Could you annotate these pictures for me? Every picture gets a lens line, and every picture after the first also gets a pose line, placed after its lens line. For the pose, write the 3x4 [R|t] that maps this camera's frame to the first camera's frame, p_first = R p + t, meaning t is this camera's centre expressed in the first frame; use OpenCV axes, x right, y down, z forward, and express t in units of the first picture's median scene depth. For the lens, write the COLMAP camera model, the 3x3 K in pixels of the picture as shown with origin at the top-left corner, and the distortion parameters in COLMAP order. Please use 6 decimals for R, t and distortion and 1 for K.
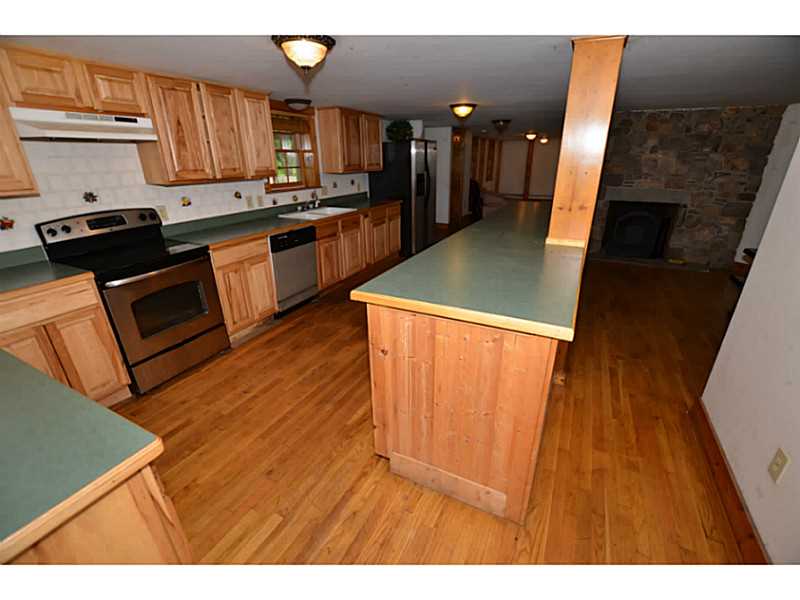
lens RADIAL K [[350.7, 0, 400.5], [0, 350.7, 303.9], [0, 0, 1]] dist [-0.033933, 0.005169]
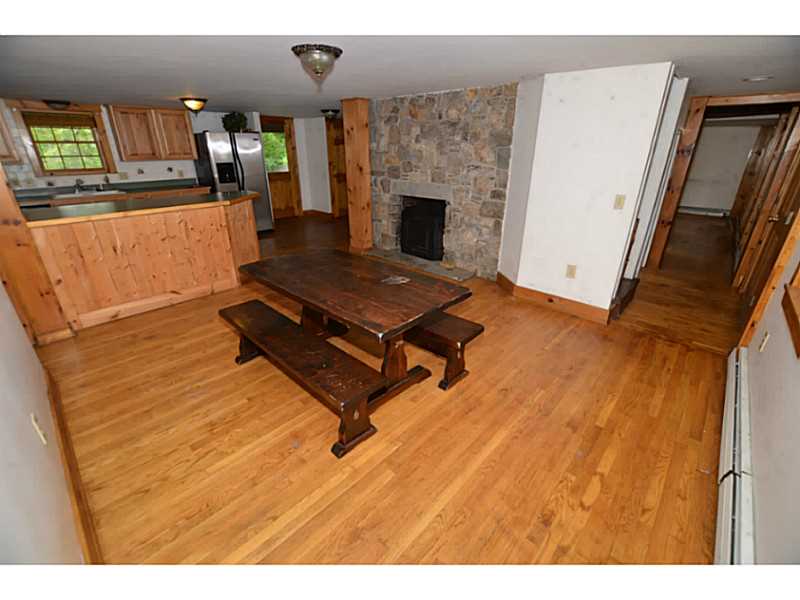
lens RADIAL K [[350.7, 0, 400.5], [0, 350.7, 303.9], [0, 0, 1]] dist [-0.033933, 0.005169]
pose [[0.963190, 0.124092, -0.238465, 1.004419], [-0.117967, 0.992218, 0.039844, -0.050975], [0.241554, -0.010246, 0.970333, 0.096527]]
